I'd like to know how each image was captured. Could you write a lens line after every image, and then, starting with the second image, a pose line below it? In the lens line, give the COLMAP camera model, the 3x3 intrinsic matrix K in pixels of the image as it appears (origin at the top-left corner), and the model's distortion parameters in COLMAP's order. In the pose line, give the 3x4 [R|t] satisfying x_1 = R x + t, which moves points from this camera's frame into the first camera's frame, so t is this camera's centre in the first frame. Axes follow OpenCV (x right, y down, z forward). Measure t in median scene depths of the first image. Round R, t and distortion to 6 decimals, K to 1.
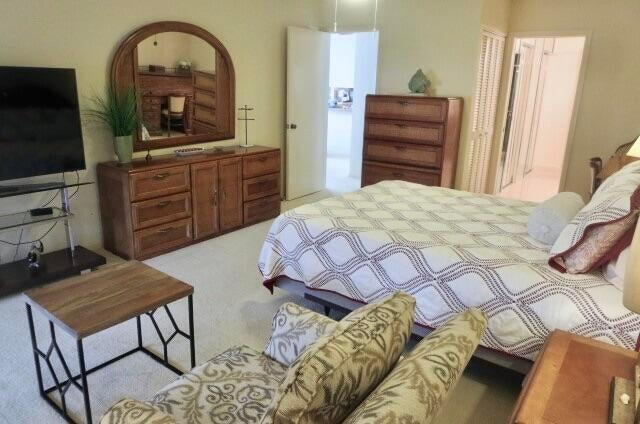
lens RADIAL K [[451.9, 0, 320.0], [0, 451.9, 212.0], [0, 0, 1]] dist [-0.027711, -0.000284]
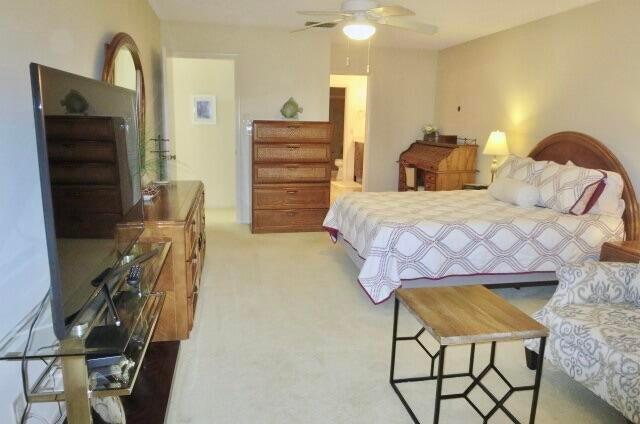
lens RADIAL K [[451.9, 0, 320.0], [0, 451.9, 212.0], [0, 0, 1]] dist [-0.027711, -0.000284]
pose [[0.662939, -0.153947, 0.732674, -1.438186], [0.196384, 0.980120, 0.028247, -0.132107], [-0.722457, 0.125160, 0.679993, 0.525161]]
